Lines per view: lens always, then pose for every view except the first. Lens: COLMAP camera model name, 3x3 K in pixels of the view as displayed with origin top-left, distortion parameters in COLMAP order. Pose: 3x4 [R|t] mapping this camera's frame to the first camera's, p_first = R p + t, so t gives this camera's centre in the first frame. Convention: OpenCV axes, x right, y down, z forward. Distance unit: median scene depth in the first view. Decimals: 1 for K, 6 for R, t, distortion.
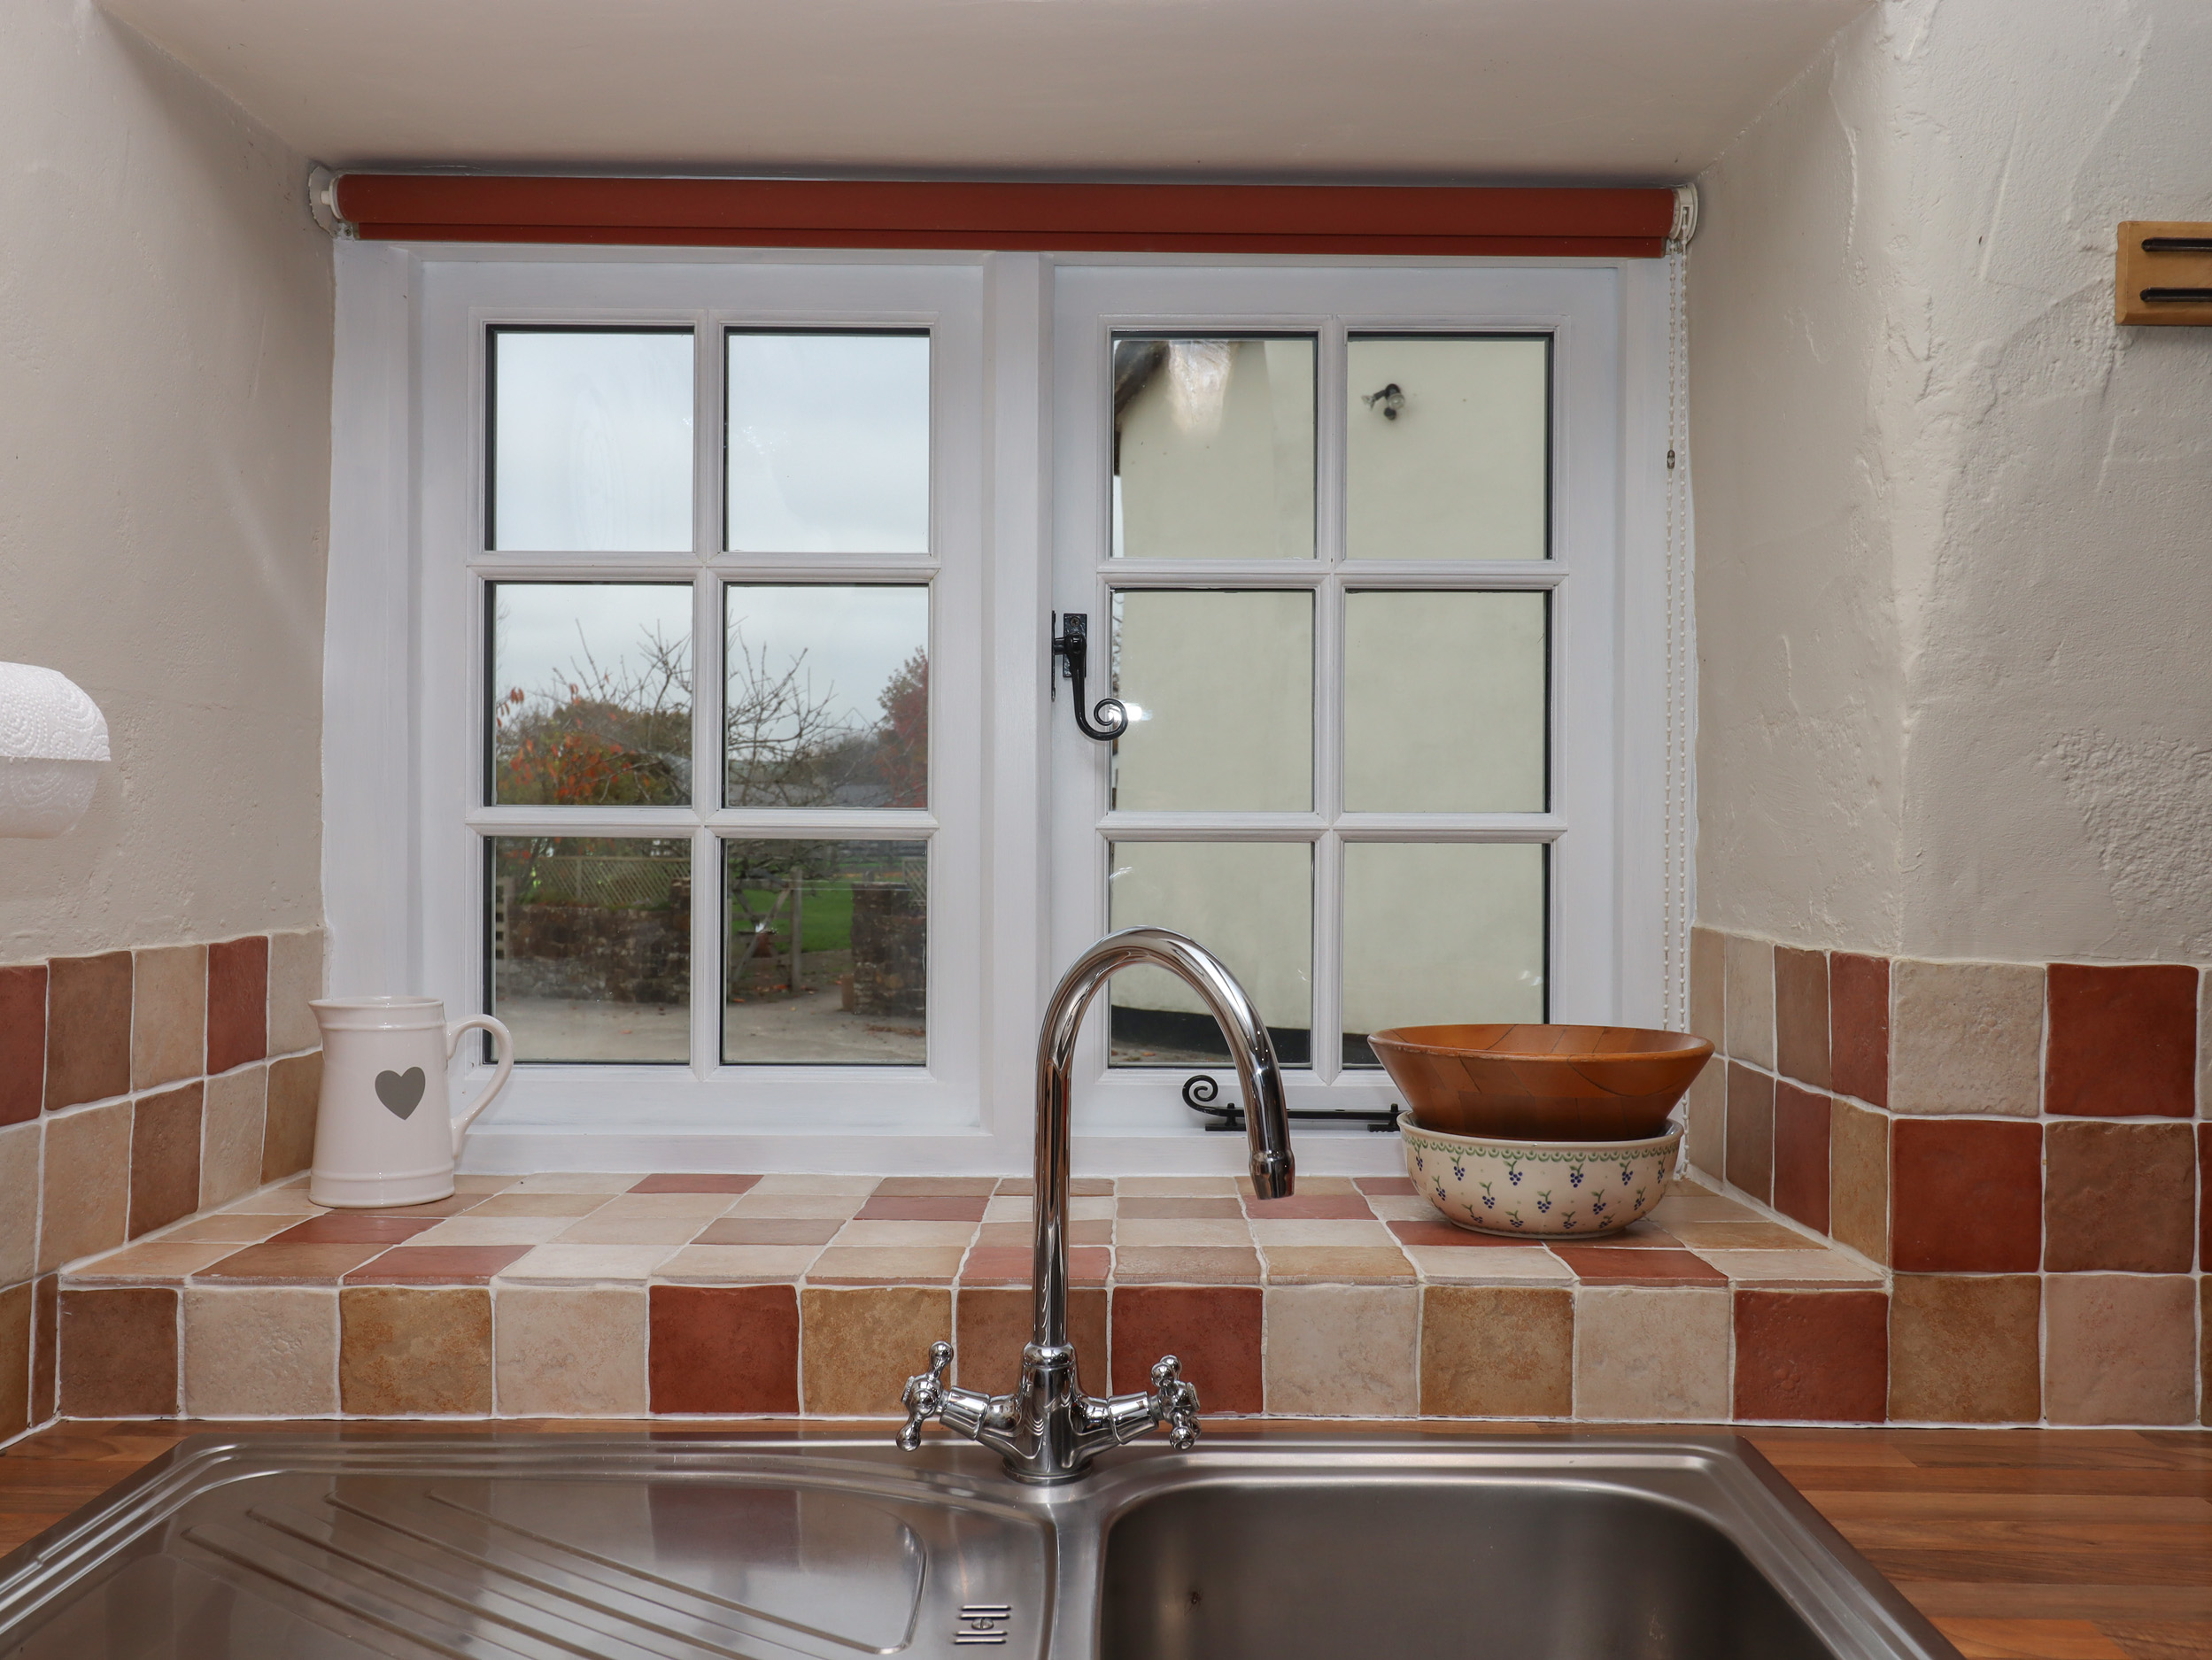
lens RADIAL K [[1944.1, 0, 1118.3], [0, 1944.1, 811.9], [0, 0, 1]] dist [0.014534, -0.008151]
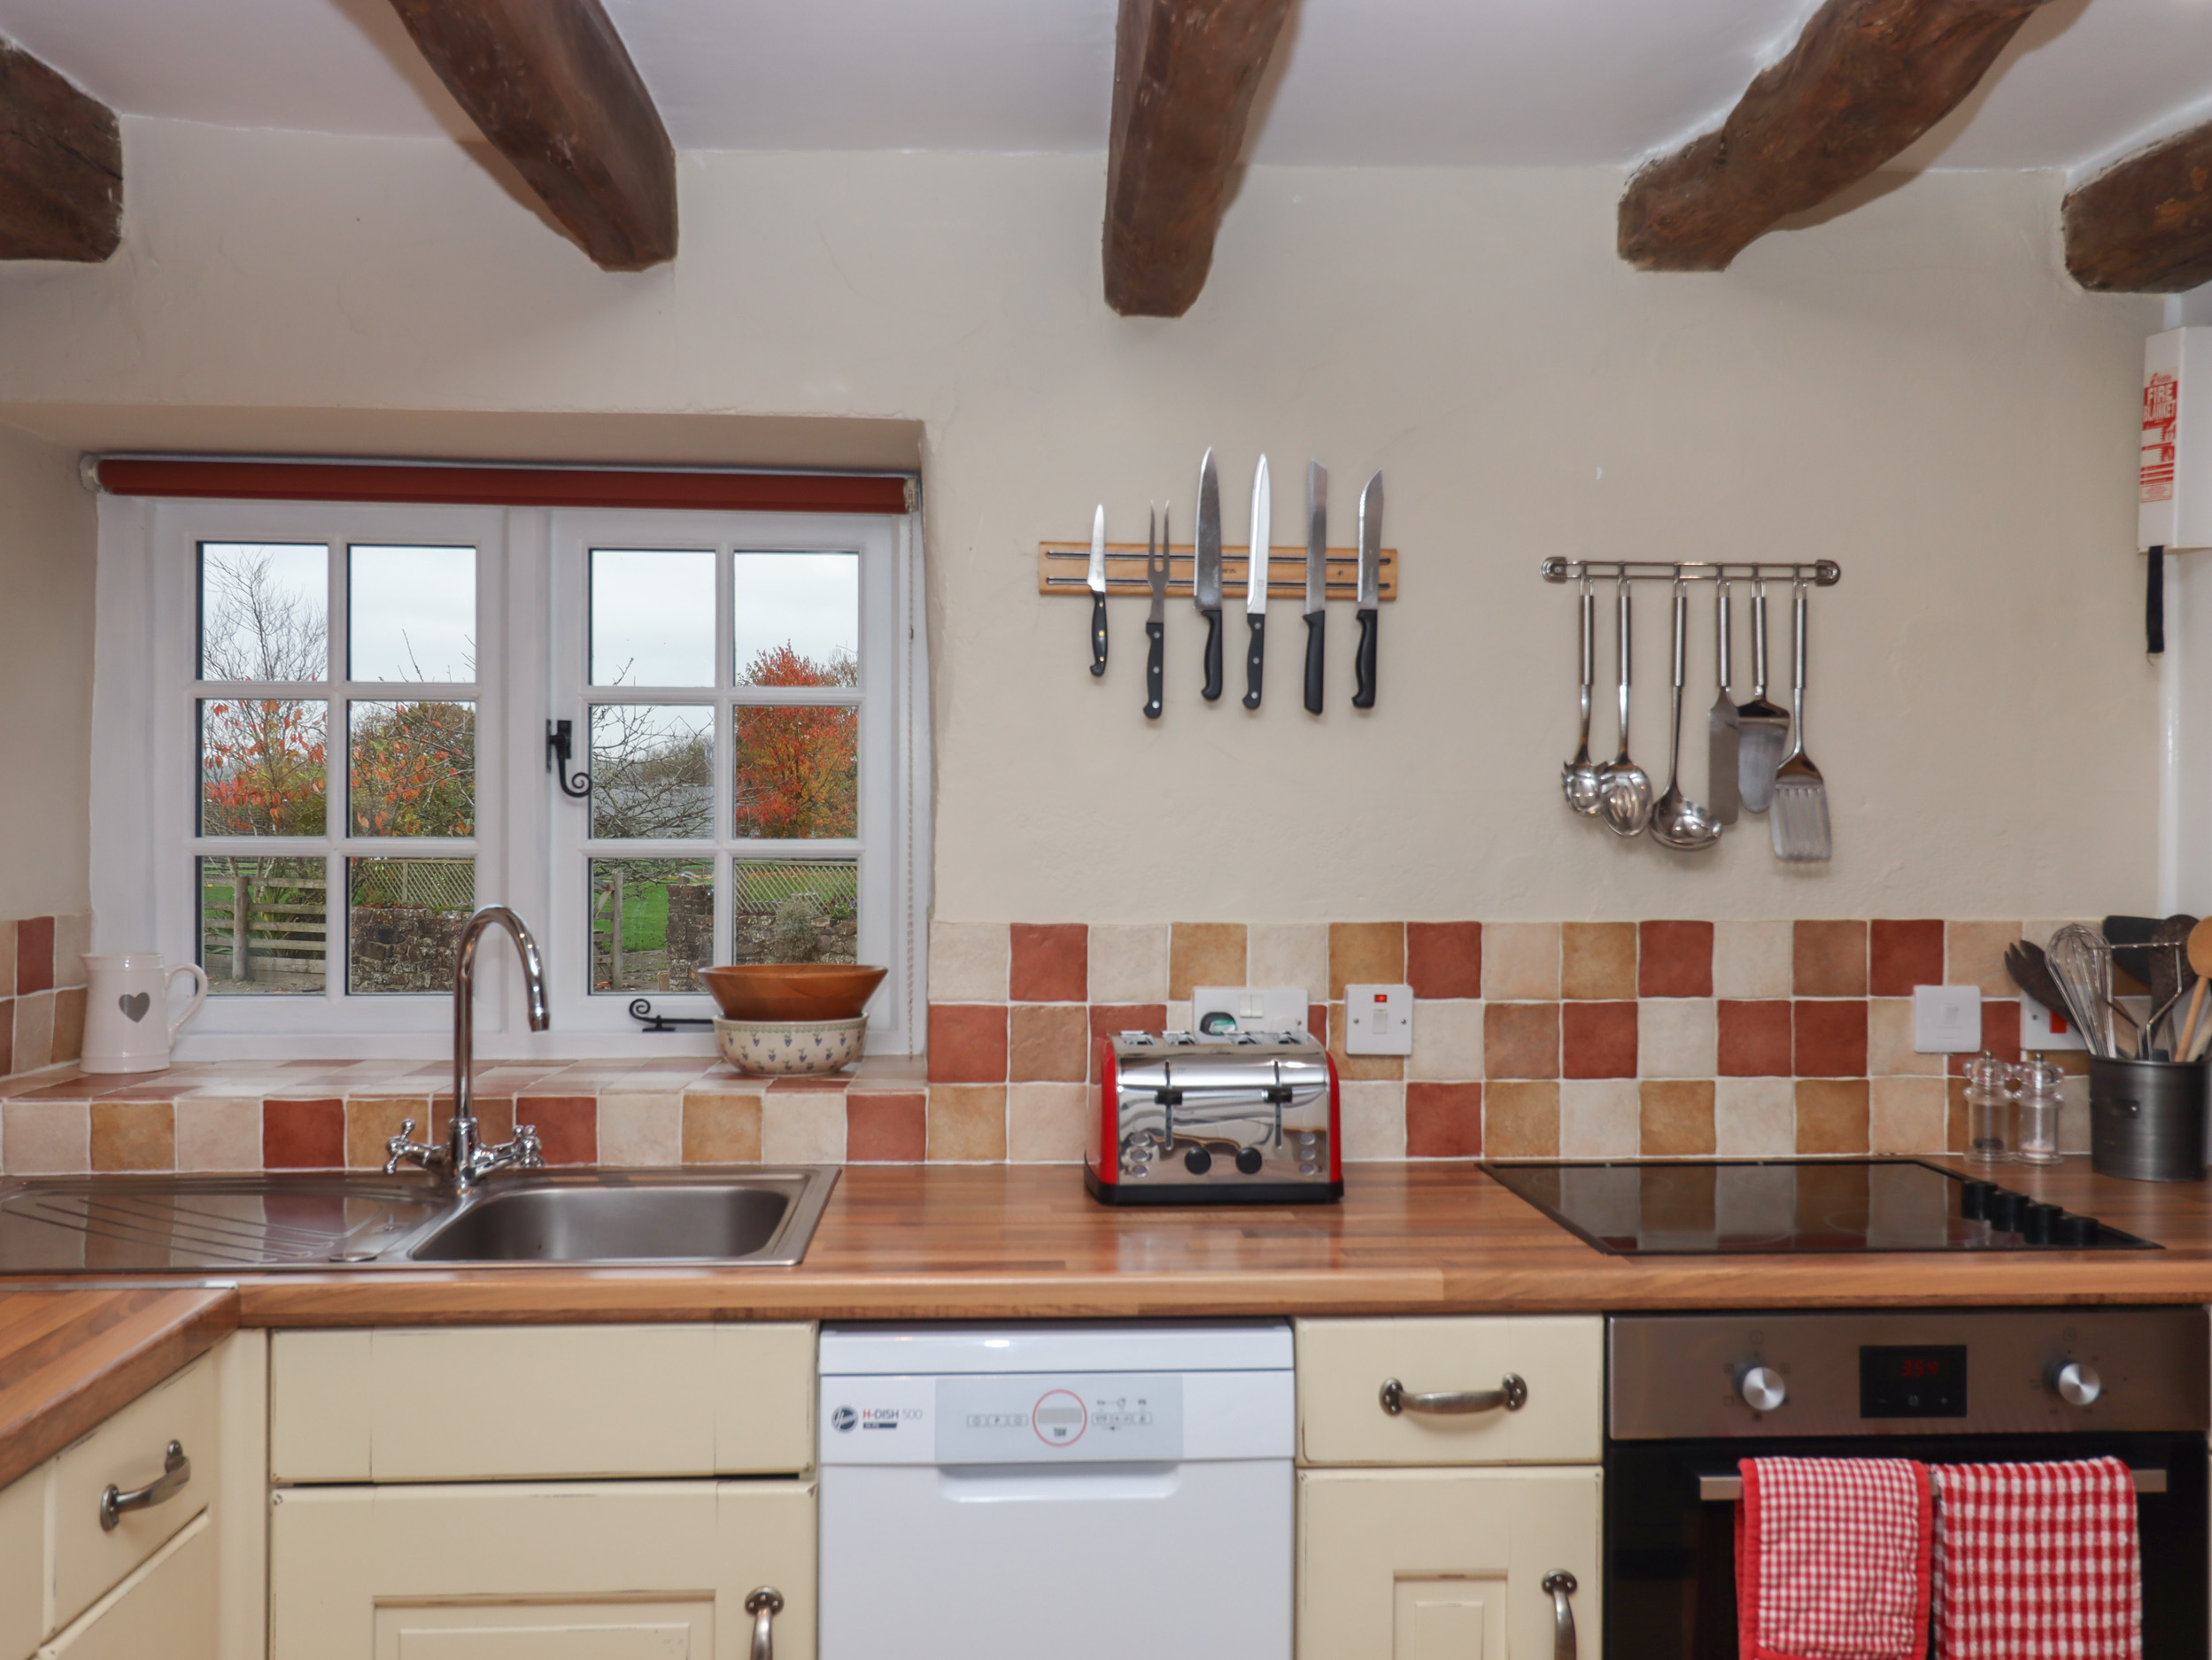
lens RADIAL K [[1944.1, 0, 1118.3], [0, 1944.1, 811.9], [0, 0, 1]] dist [0.014534, -0.008151]
pose [[0.997545, -0.001277, 0.070018, 0.391673], [0.001286, 0.999999, -0.000091, -0.027289], [-0.070018, 0.000181, 0.997546, -0.806167]]
